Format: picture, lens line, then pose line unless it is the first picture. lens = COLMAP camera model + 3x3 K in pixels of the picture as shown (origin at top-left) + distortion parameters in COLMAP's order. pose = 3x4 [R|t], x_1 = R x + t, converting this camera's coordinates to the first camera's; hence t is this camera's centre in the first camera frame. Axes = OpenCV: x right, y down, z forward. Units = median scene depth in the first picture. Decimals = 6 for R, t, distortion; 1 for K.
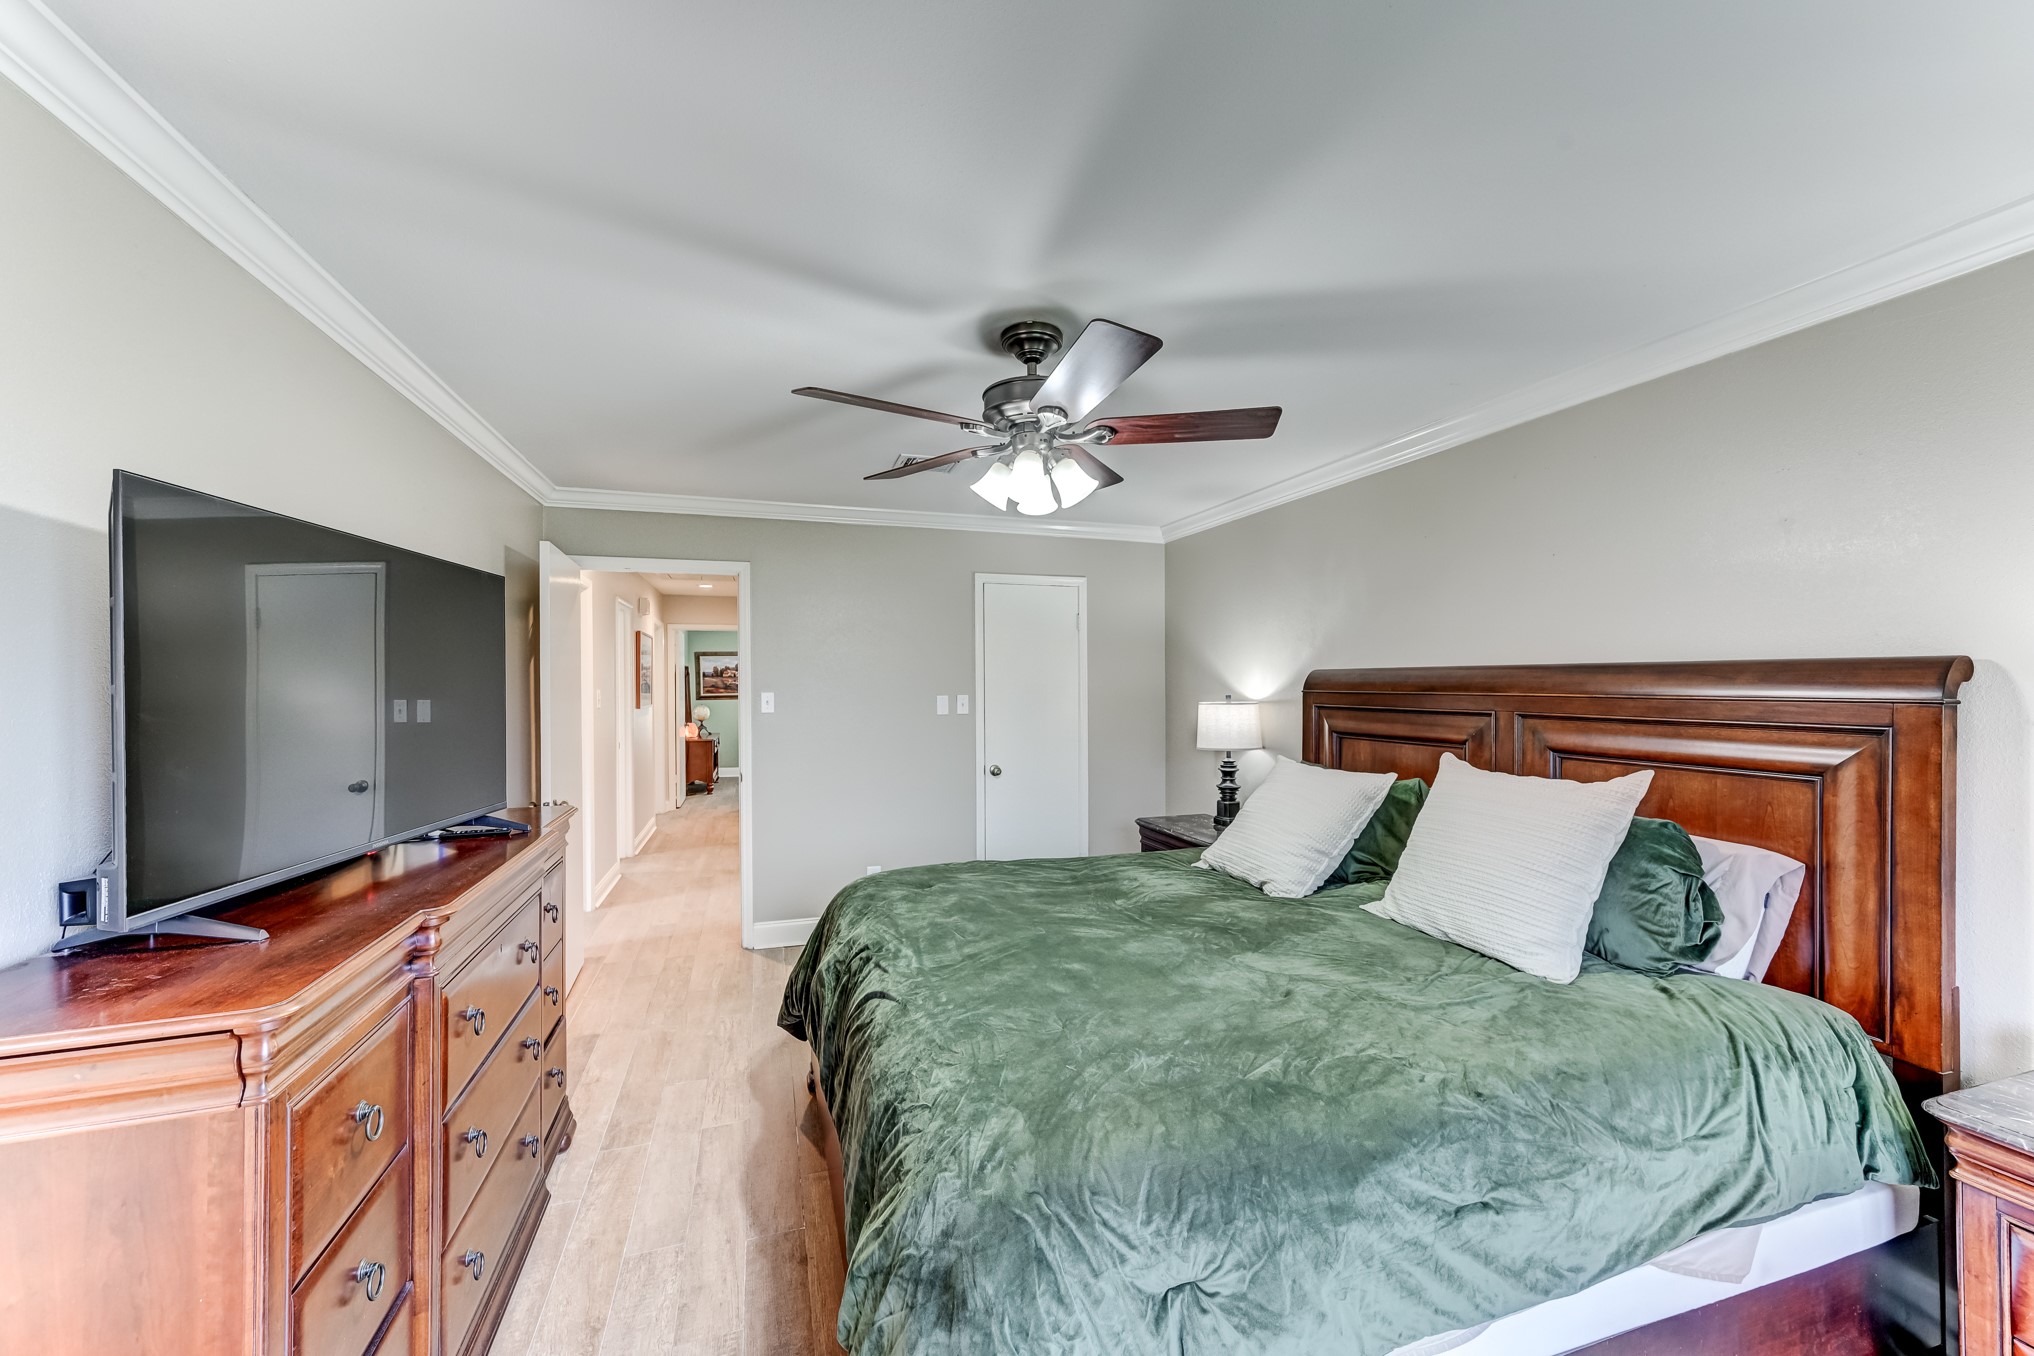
lens RADIAL K [[783.7, 0, 1016.7], [0, 783.7, 685.2], [0, 0, 1]] dist [0.006744, -0.000209]
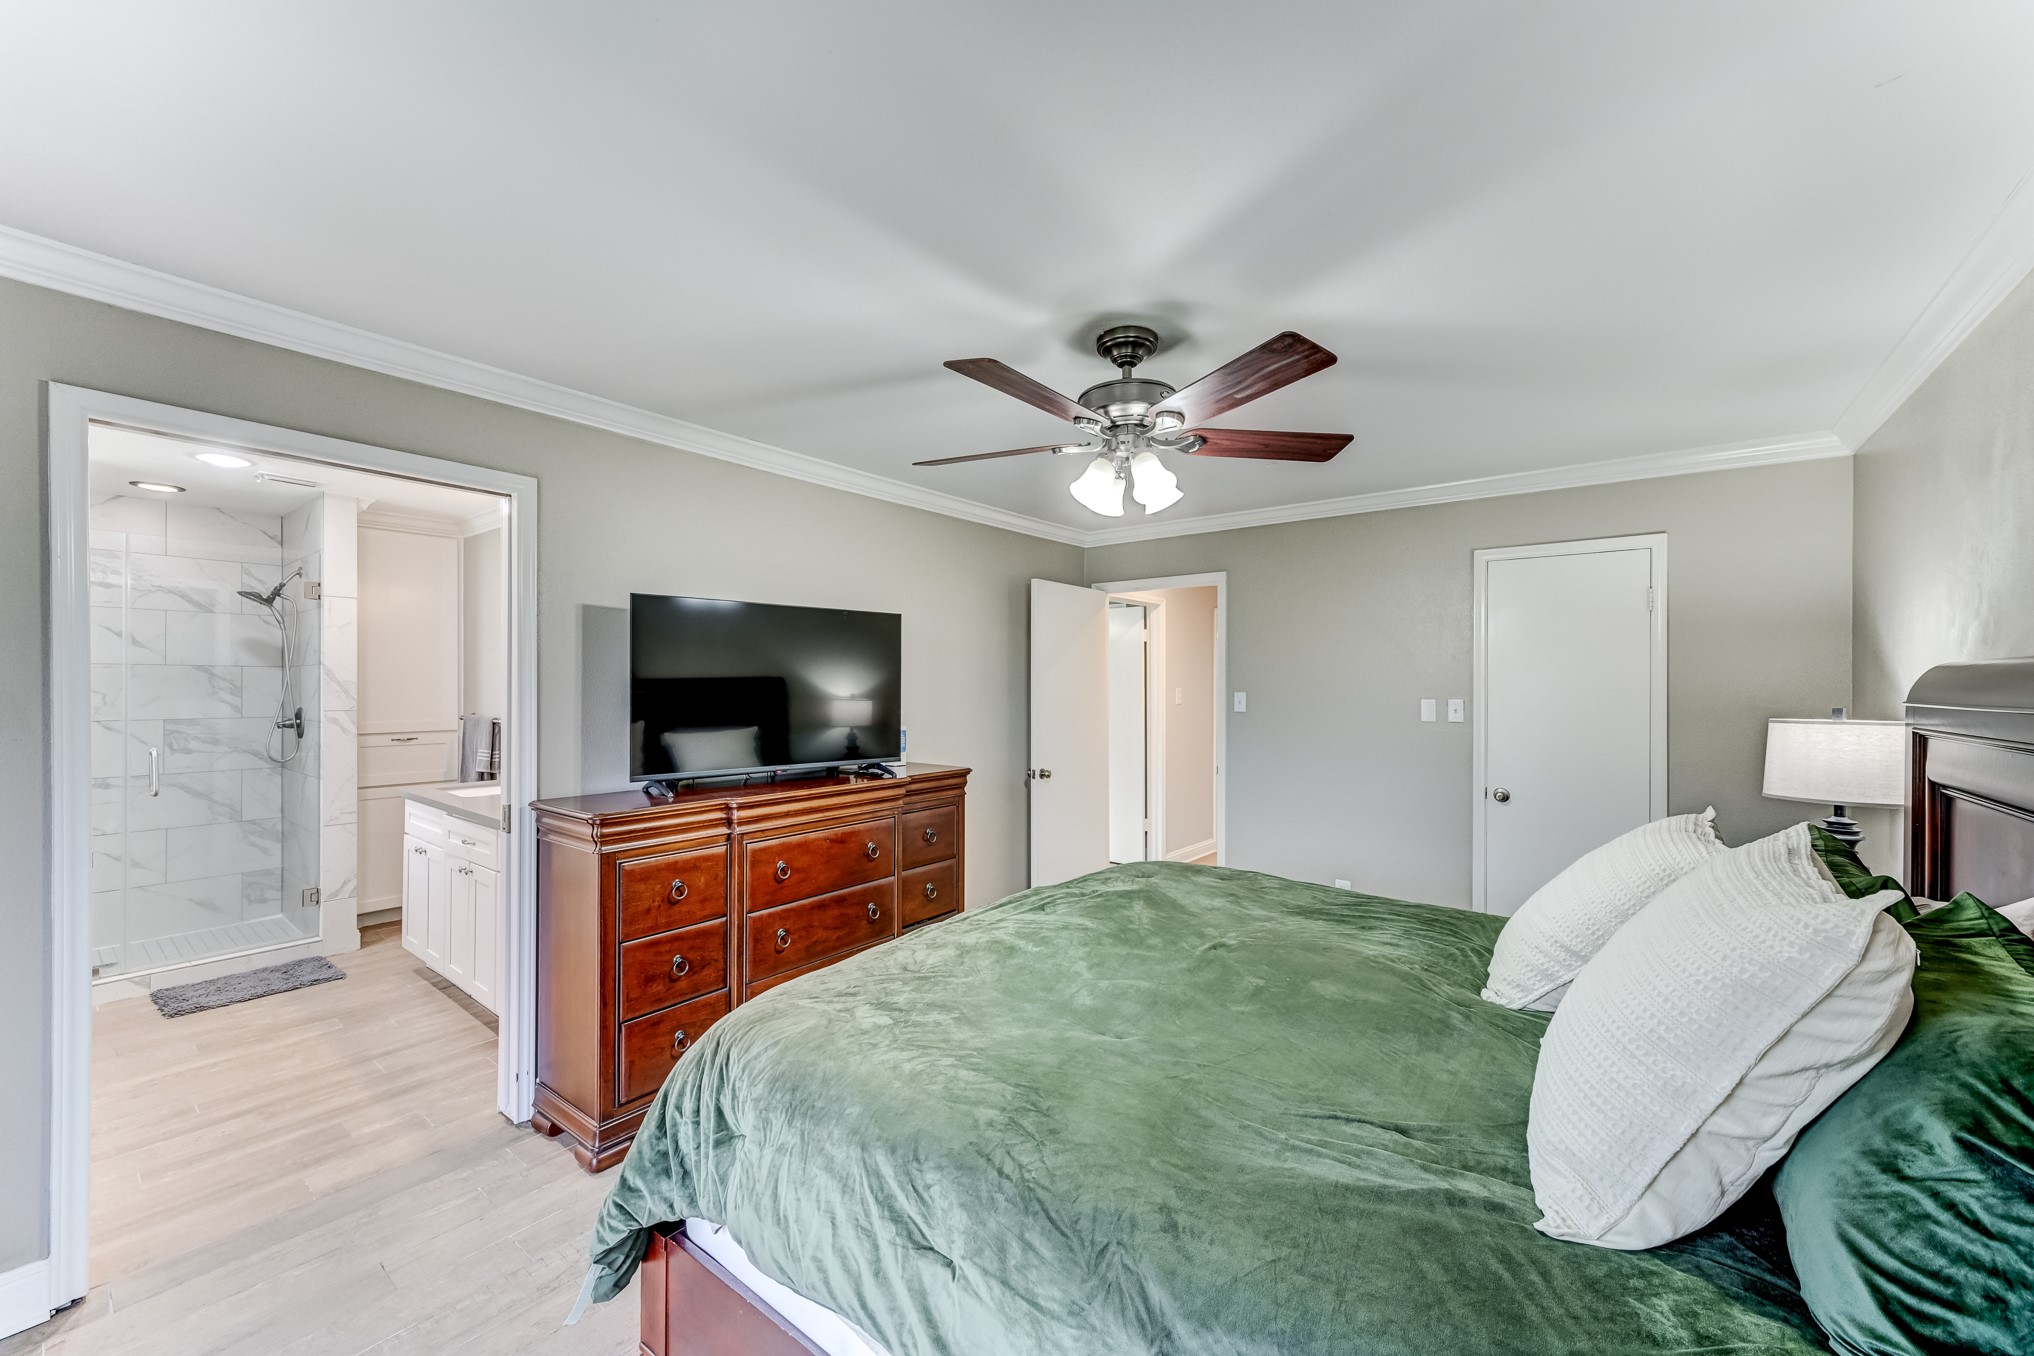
lens RADIAL K [[786.4, 0, 1014.3], [0, 786.4, 680.7], [0, 0, 1]] dist [0.009112, -0.000015]
pose [[0.563814, 0.004883, -0.825888, 0.776546], [-0.010387, 0.999945, -0.001180, -0.002453], [0.825837, 0.009244, 0.563834, 0.309089]]
